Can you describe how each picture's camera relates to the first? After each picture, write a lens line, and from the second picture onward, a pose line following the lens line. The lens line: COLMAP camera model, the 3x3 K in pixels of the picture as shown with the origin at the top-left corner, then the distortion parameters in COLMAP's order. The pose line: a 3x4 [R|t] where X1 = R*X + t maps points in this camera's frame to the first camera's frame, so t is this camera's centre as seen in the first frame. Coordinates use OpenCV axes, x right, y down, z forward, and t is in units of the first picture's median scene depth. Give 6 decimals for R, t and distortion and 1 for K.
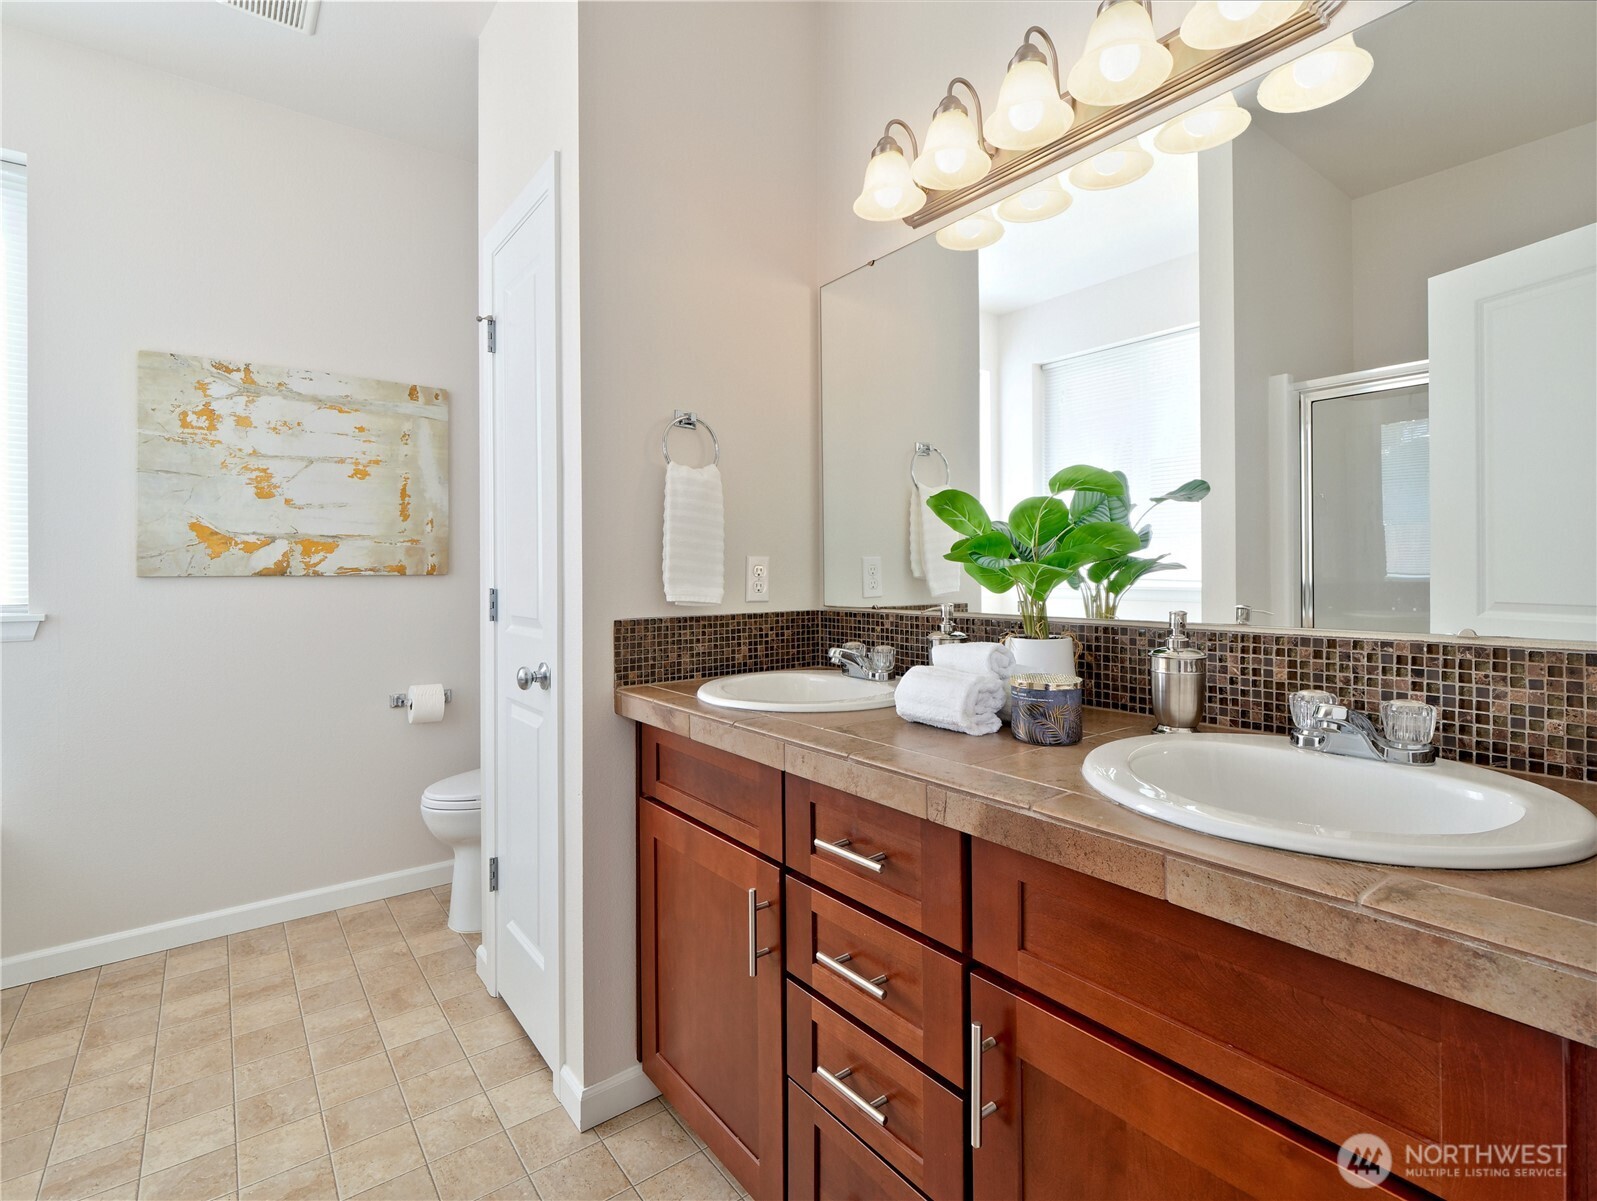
lens RADIAL K [[771.8, 0, 801.7], [0, 771.8, 584.1], [0, 0, 1]] dist [0.003797, -0.003789]
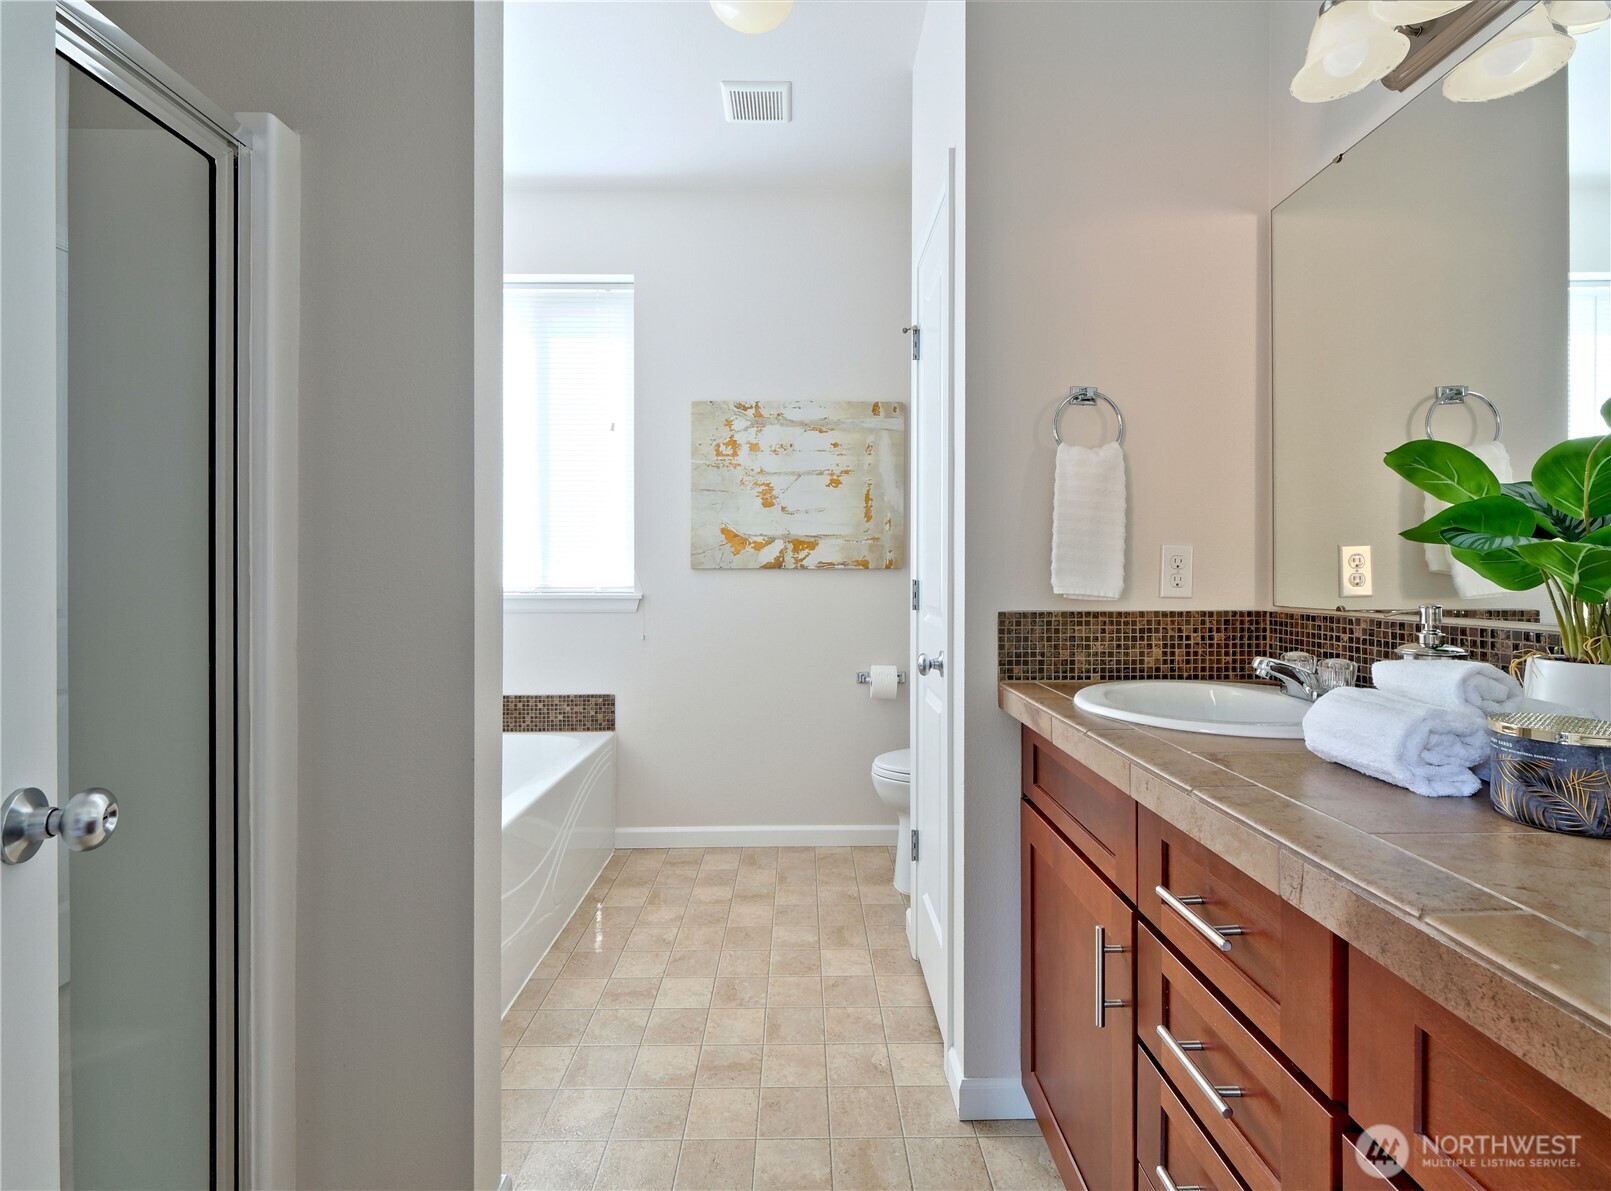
lens RADIAL K [[744.4, 0, 807.2], [0, 744.4, 584.6], [0, 0, 1]] dist [0.005988, -0.004056]
pose [[0.799005, 0.015808, -0.601117, 0.123240], [-0.015024, 0.999867, 0.006325, 0.009670], [0.601137, 0.003978, 0.799136, 0.098725]]
